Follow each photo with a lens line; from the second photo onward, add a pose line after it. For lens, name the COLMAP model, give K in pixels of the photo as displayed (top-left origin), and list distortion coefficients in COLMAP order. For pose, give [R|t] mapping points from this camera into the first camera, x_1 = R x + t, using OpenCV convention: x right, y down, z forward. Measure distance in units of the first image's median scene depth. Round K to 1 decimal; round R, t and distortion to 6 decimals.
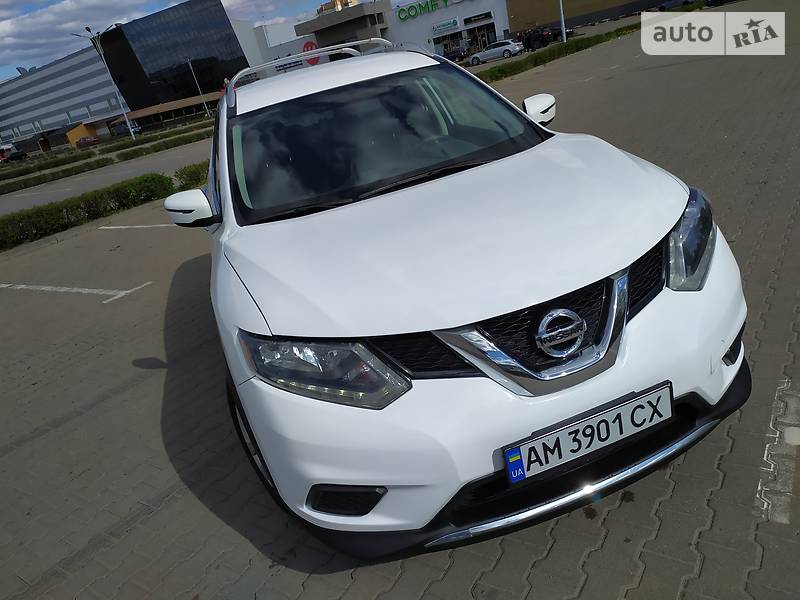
lens RADIAL K [[588.8, 0, 398.8], [0, 588.8, 301.9], [0, 0, 1]] dist [0.078384, -0.074790]
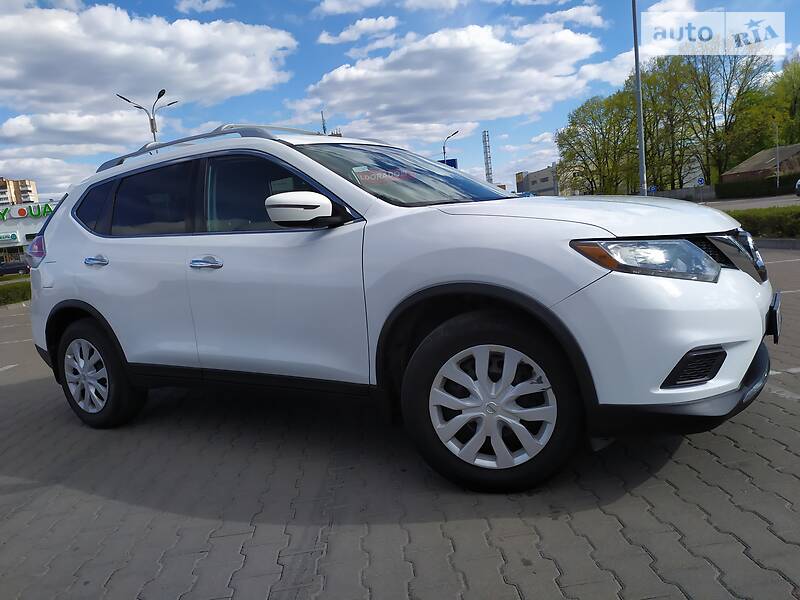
lens RADIAL K [[596.8, 0, 392.8], [0, 596.8, 298.7], [0, 0, 1]] dist [0.064874, -0.065083]
pose [[0.783079, 0.065848, 0.618426, -1.332997], [0.165185, 0.936642, -0.308896, 0.480680], [-0.599584, 0.344044, 0.722588, 0.457036]]
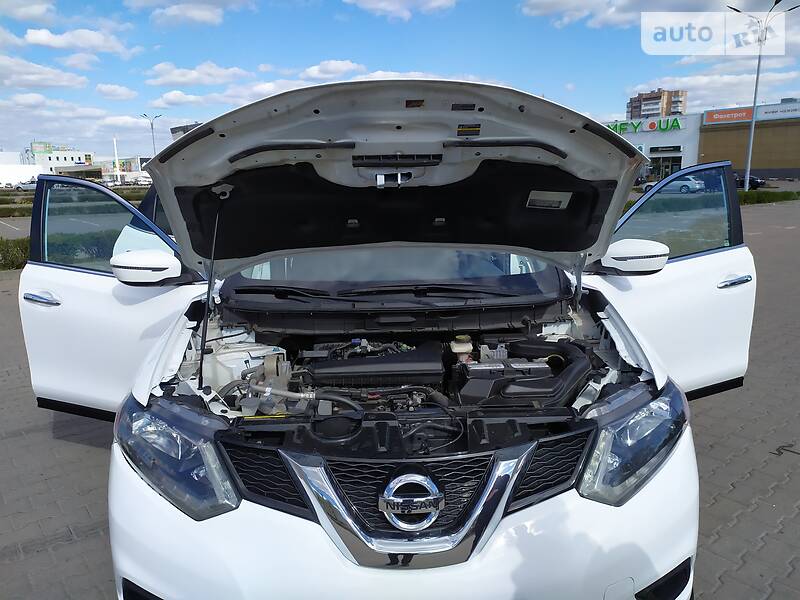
lens RADIAL K [[592.0, 0, 399.3], [0, 592.0, 300.3], [0, 0, 1]] dist [0.073040, -0.071373]
pose [[0.940106, 0.256645, -0.224353, 0.358856], [-0.286381, 0.951613, -0.111439, -0.120135], [0.184897, 0.169015, 0.968115, 0.098576]]
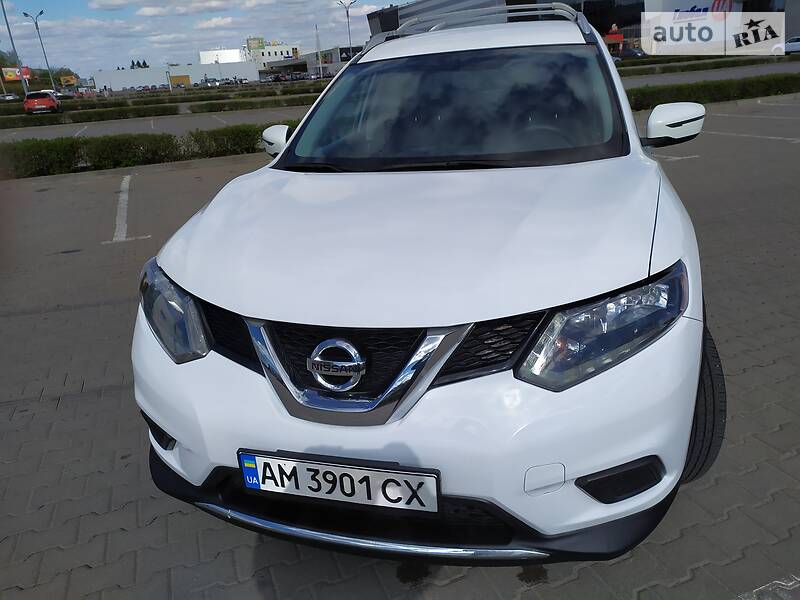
lens RADIAL K [[592.0, 0, 399.3], [0, 592.0, 300.3], [0, 0, 1]] dist [0.073040, -0.071373]
pose [[0.823848, 0.350153, -0.445721, 0.688966], [-0.314645, 0.936600, 0.154206, -0.200749], [0.471458, 0.013202, 0.881790, 0.236088]]
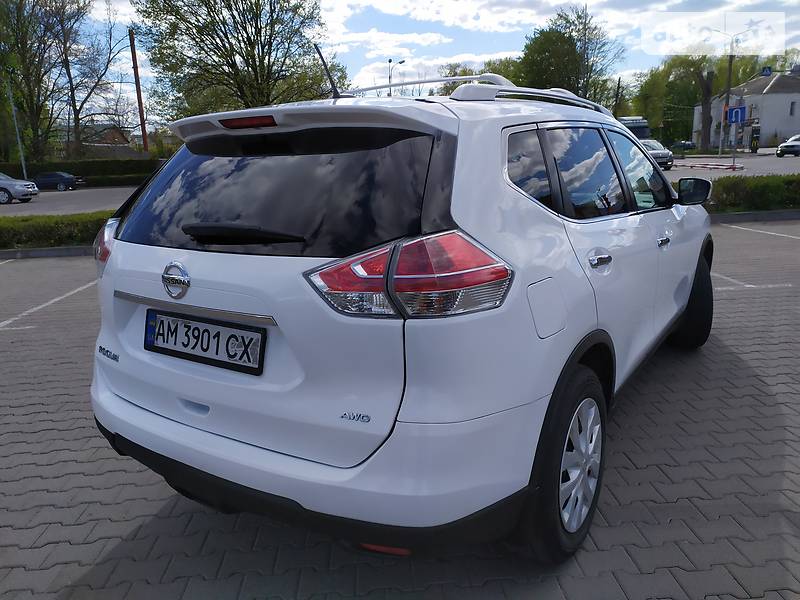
lens RADIAL K [[592.0, 0, 399.3], [0, 592.0, 300.3], [0, 0, 1]] dist [0.073040, -0.071373]
pose [[-0.584787, 0.060006, 0.808965, -1.650884], [0.456315, 0.848847, 0.266899, -0.967112], [-0.670672, 0.525222, -0.523776, 3.648355]]
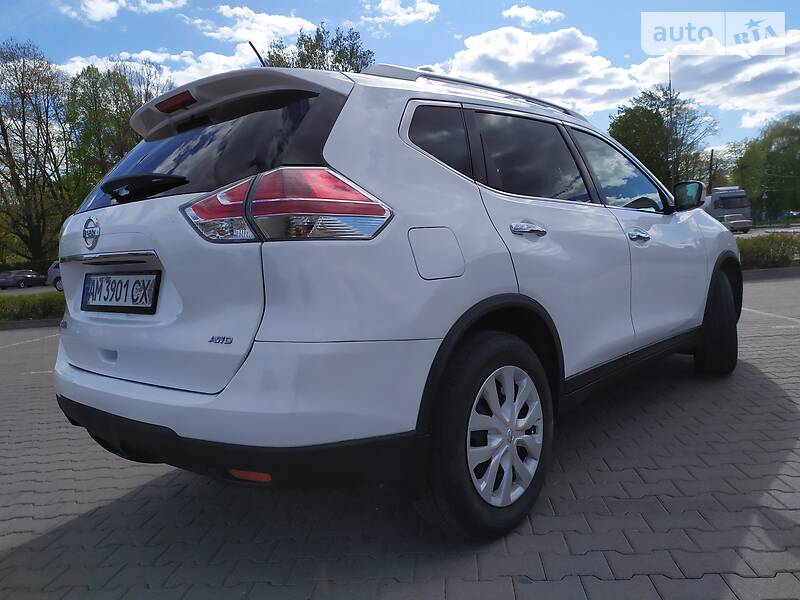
lens RADIAL K [[597.5, 0, 400.0], [0, 597.5, 300.0], [0, 0, 1]] dist [0.067450, -0.062101]
pose [[-0.458475, 0.180663, 0.870150, -1.843259], [0.488985, 0.868865, 0.077246, -0.586685], [-0.742087, 0.460906, -0.486695, 3.532818]]
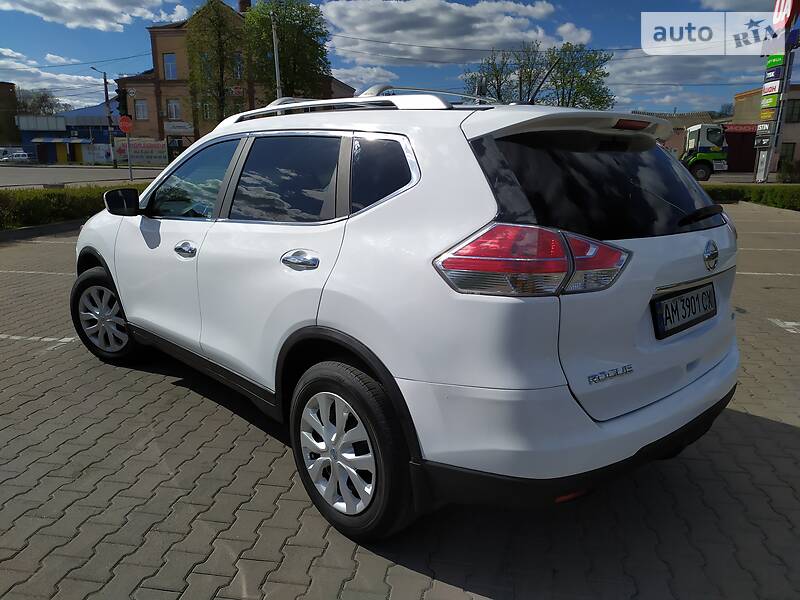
lens RADIAL K [[592.0, 0, 399.3], [0, 592.0, 300.3], [0, 0, 1]] dist [0.073040, -0.071373]
pose [[-0.884620, 0.302829, -0.354601, 0.444011], [0.021253, 0.785829, 0.618078, -1.601975], [0.465828, 0.539228, -0.701596, 3.966034]]
